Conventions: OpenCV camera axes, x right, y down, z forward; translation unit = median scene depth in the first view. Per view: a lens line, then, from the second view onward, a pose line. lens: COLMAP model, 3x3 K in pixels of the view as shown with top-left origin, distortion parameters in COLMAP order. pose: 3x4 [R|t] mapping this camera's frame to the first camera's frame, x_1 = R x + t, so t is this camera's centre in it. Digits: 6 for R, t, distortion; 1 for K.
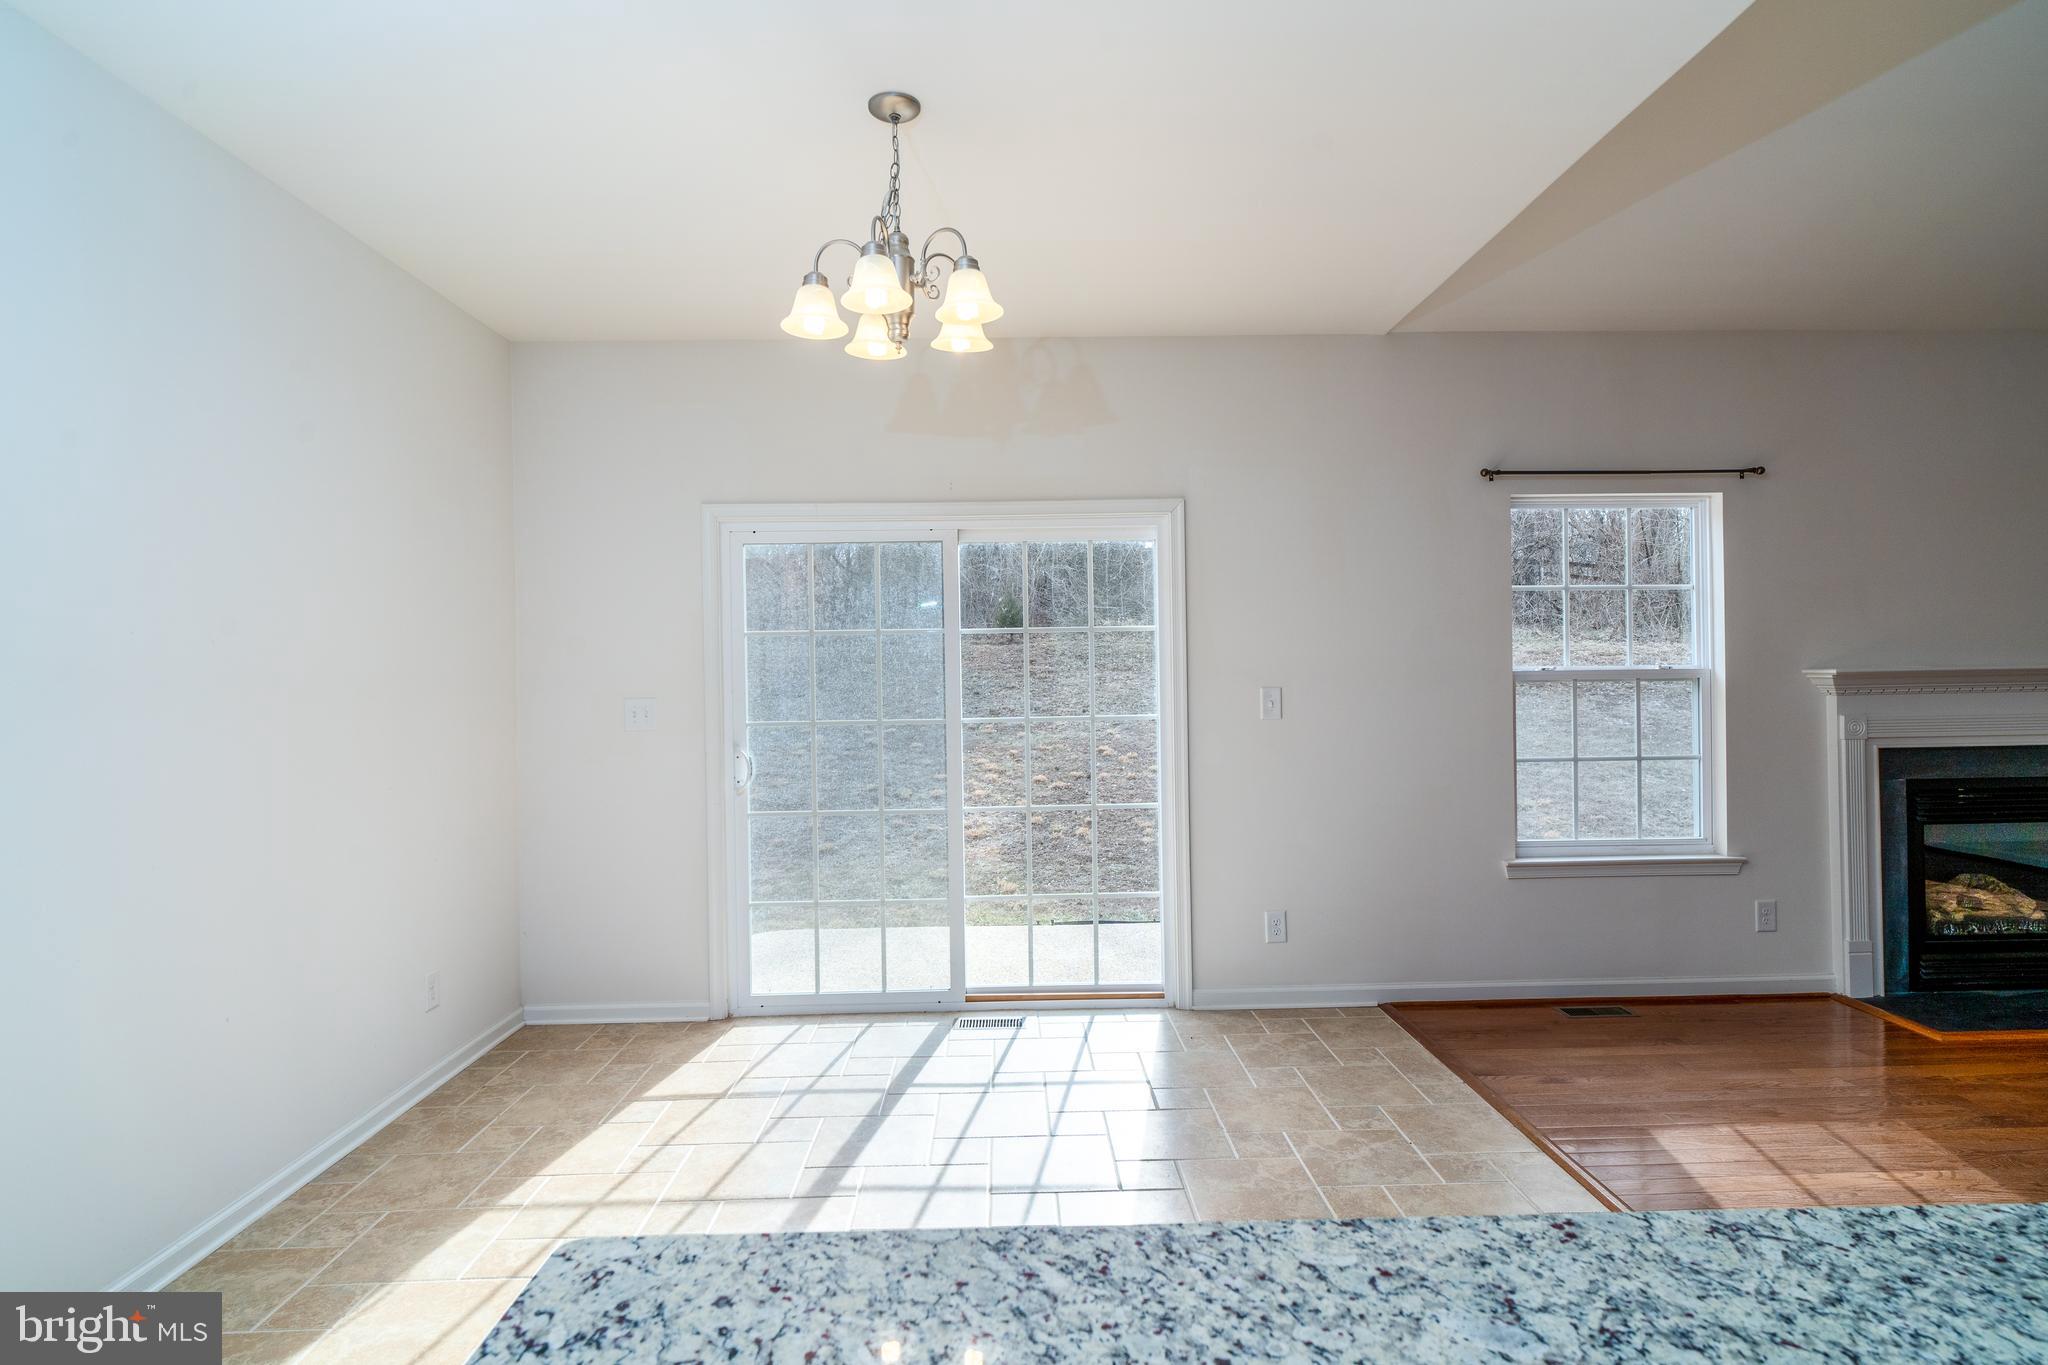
lens RADIAL K [[1076.8, 0, 1029.3], [0, 1076.8, 673.6], [0, 0, 1]] dist [-0.004213, -0.001286]
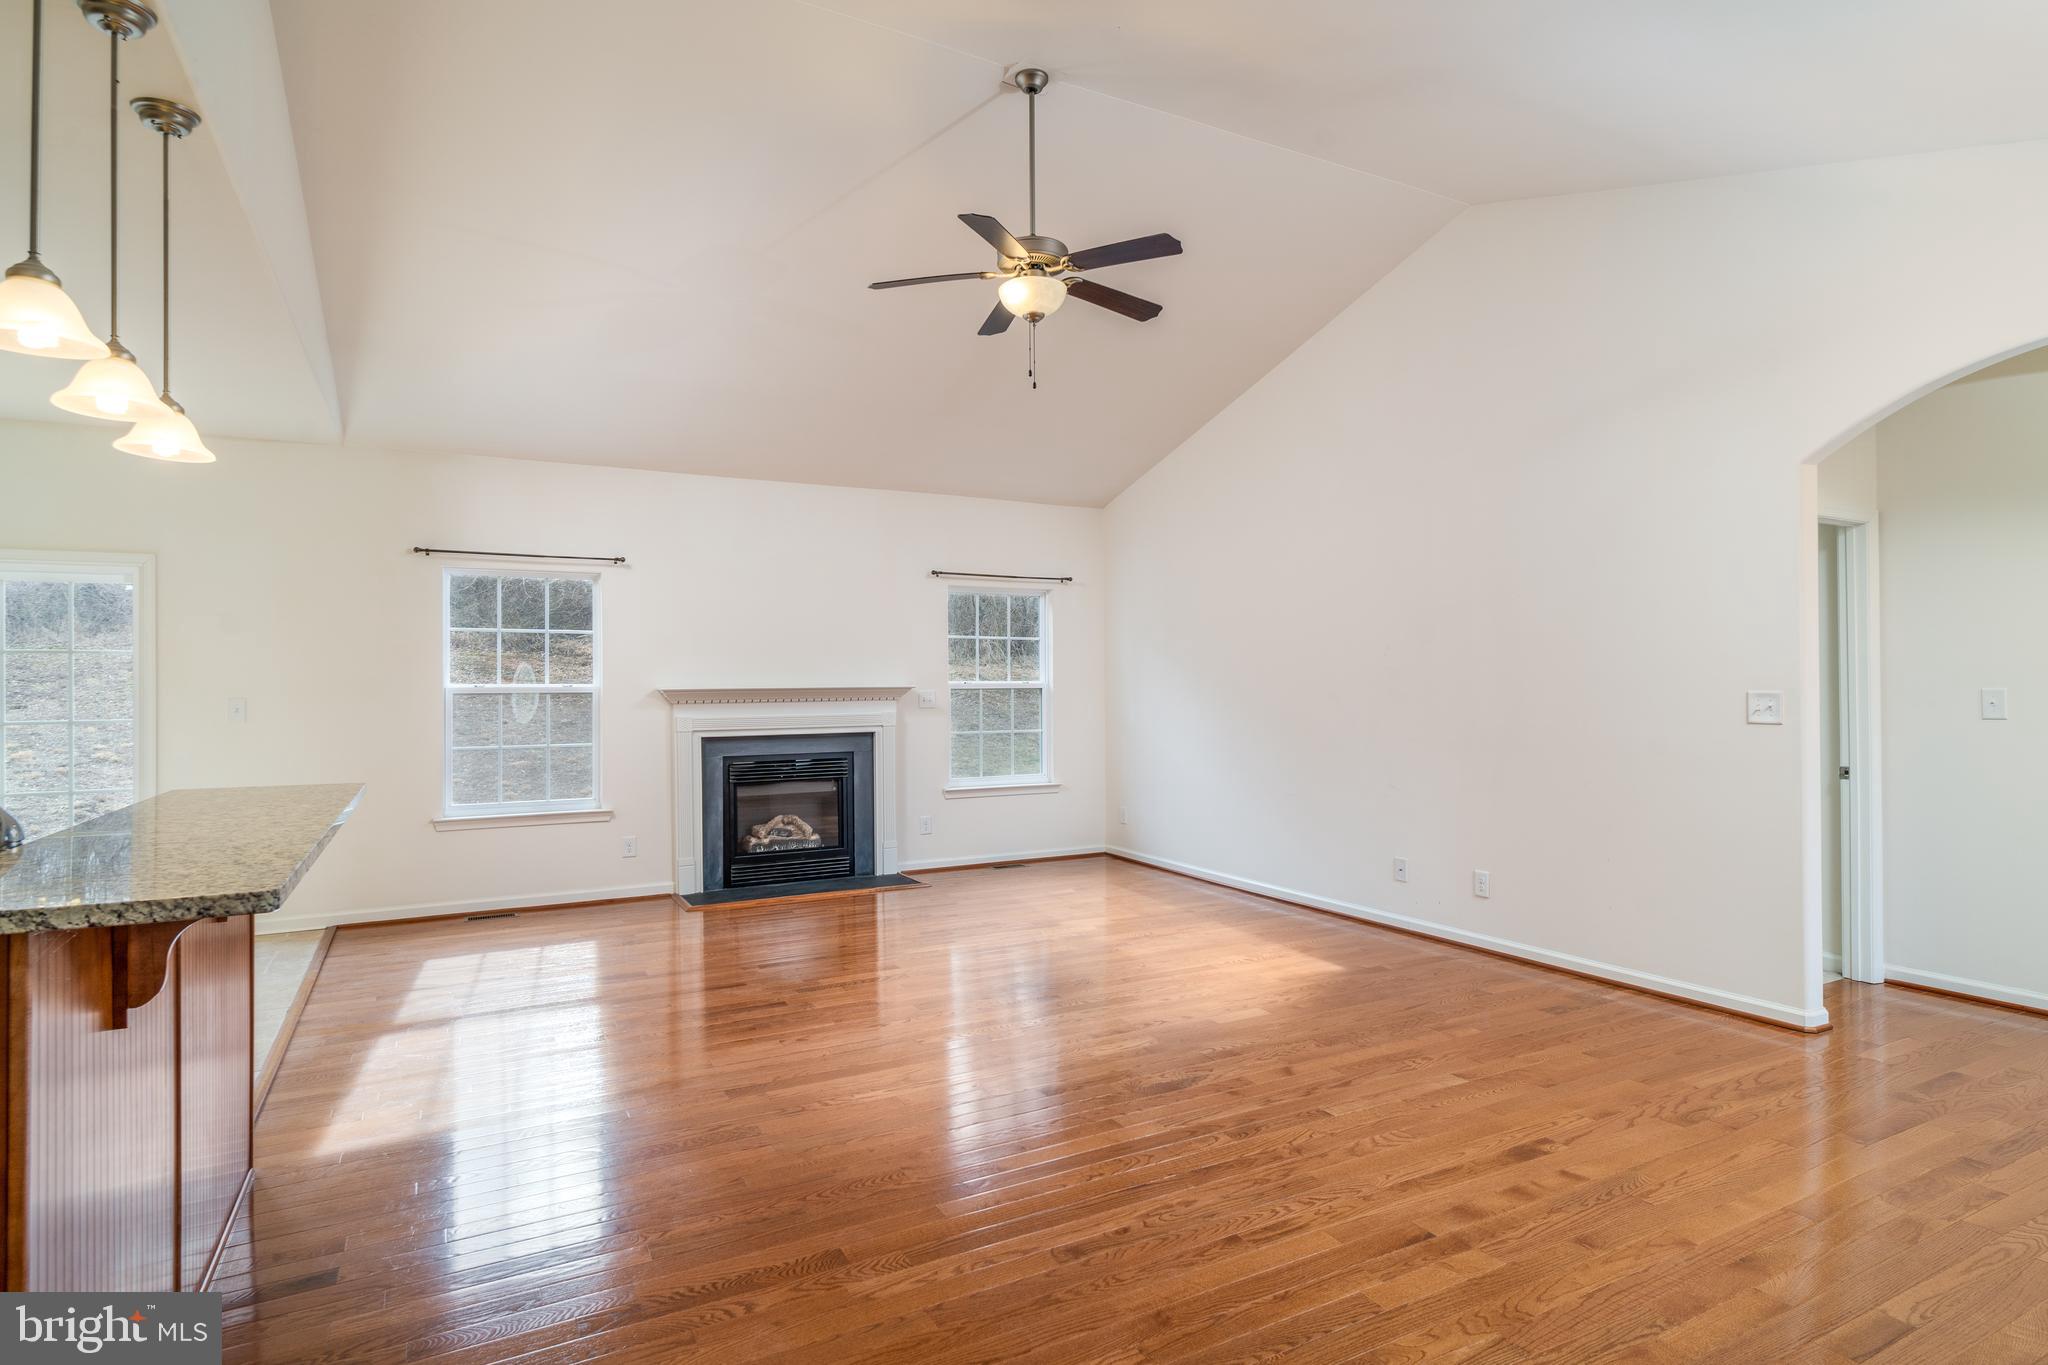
lens RADIAL K [[1082.0, 0, 1025.9], [0, 1082.0, 682.9], [0, 0, 1]] dist [0.000018, -0.001568]
pose [[0.892483, 0.007370, 0.451022, 0.514224], [-0.007058, 0.999972, -0.002375, -0.011379], [-0.451027, -0.001063, 0.892510, -0.680340]]
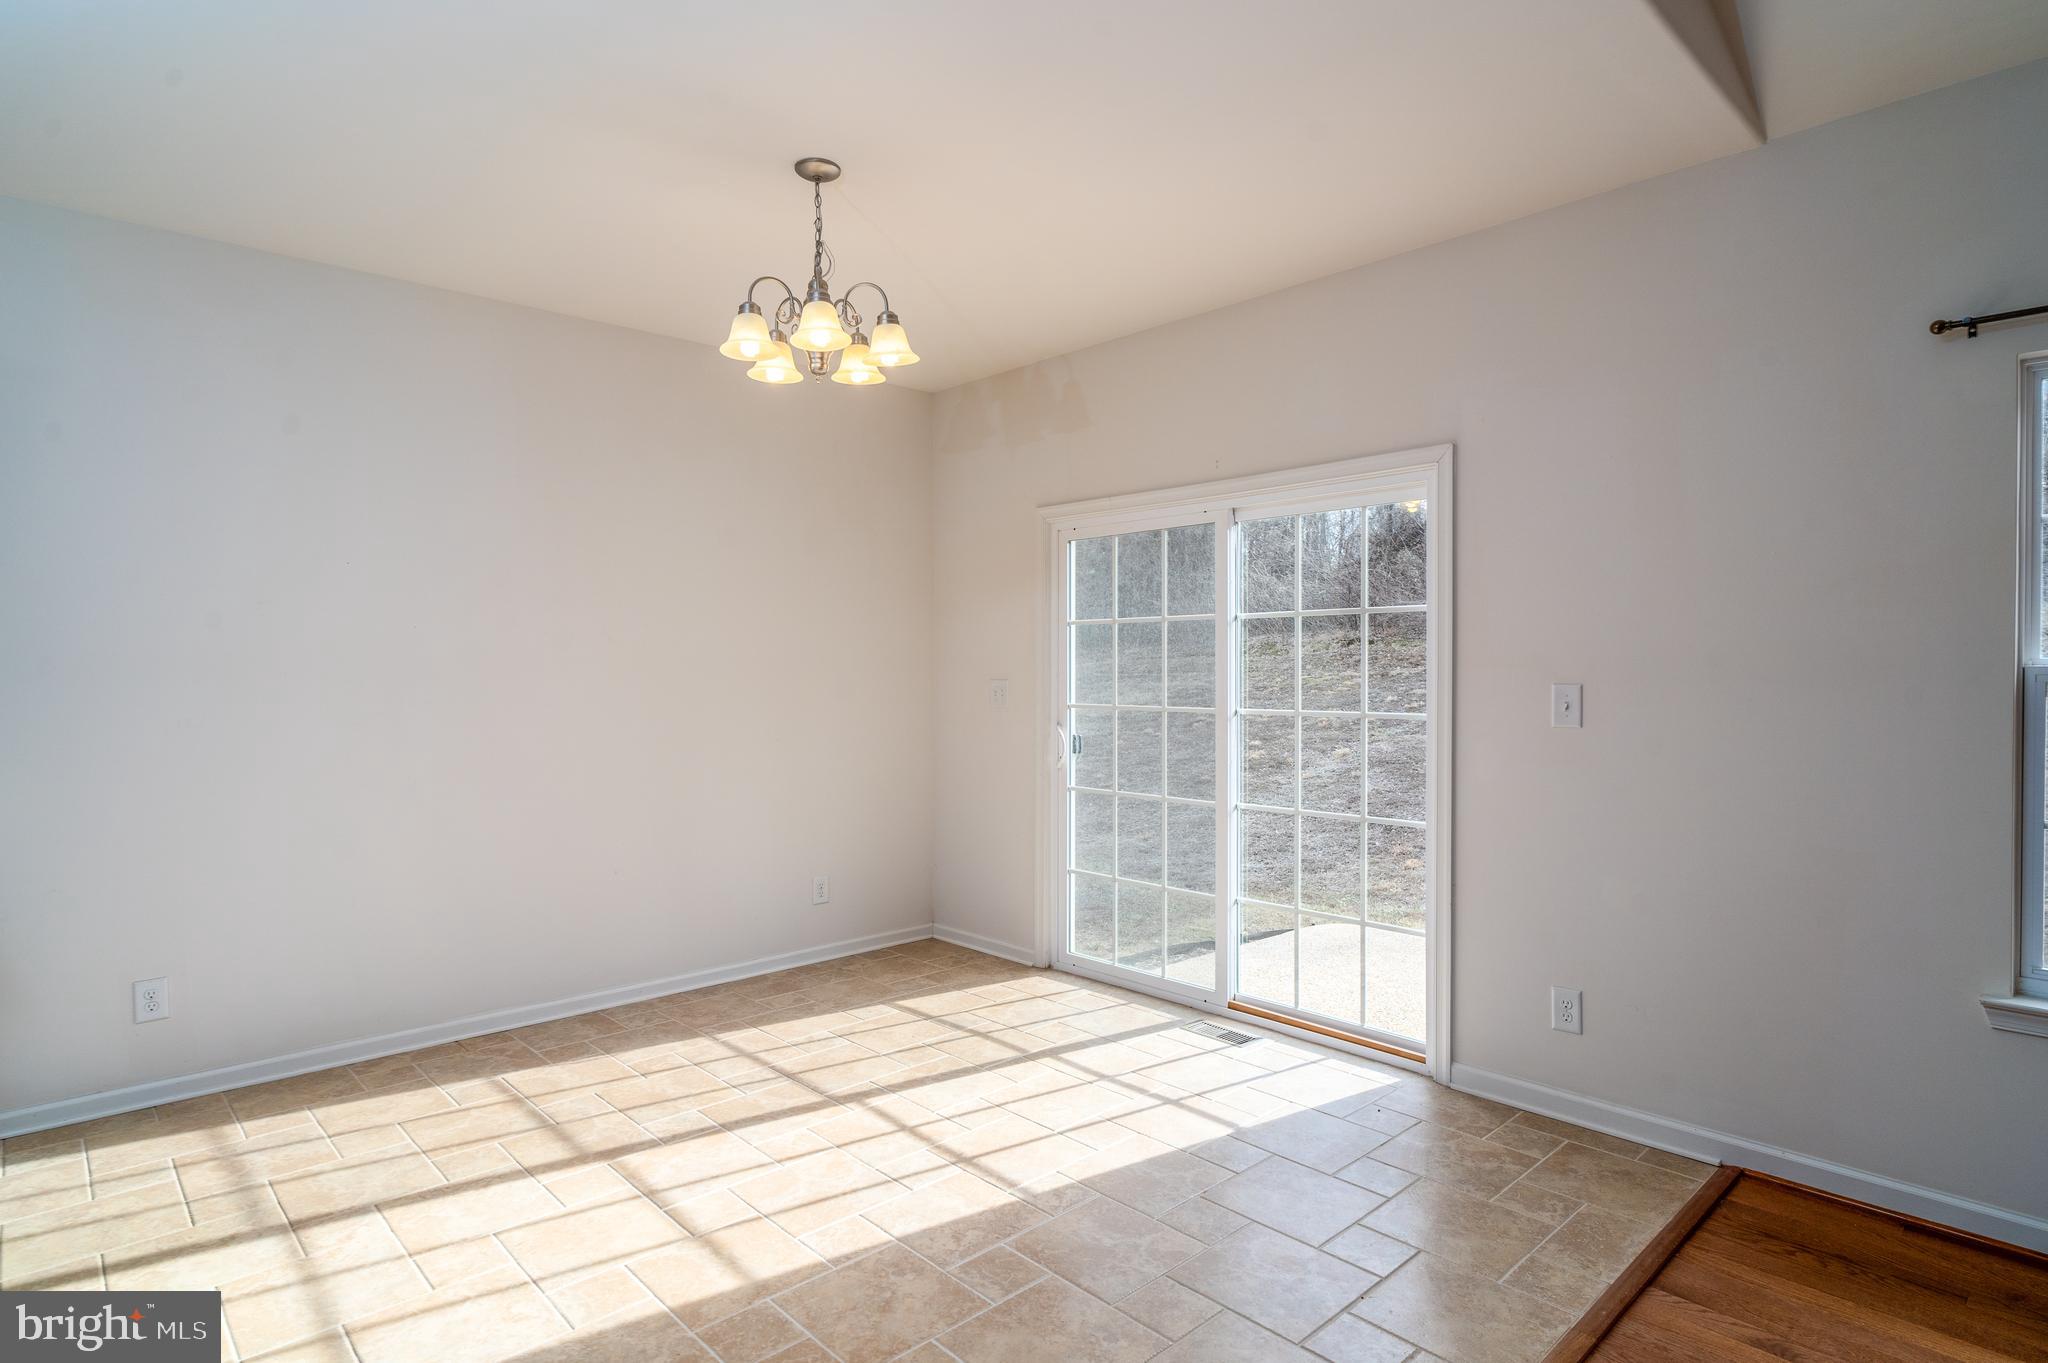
lens RADIAL K [[1091.7, 0, 1029.8], [0, 1091.7, 669.2], [0, 0, 1]] dist [0.002520, -0.000351]
pose [[0.662866, 0.014207, -0.748603, 0.555057], [-0.006112, 0.999889, 0.013564, -0.005473], [0.748713, -0.004416, 0.662879, 0.238387]]
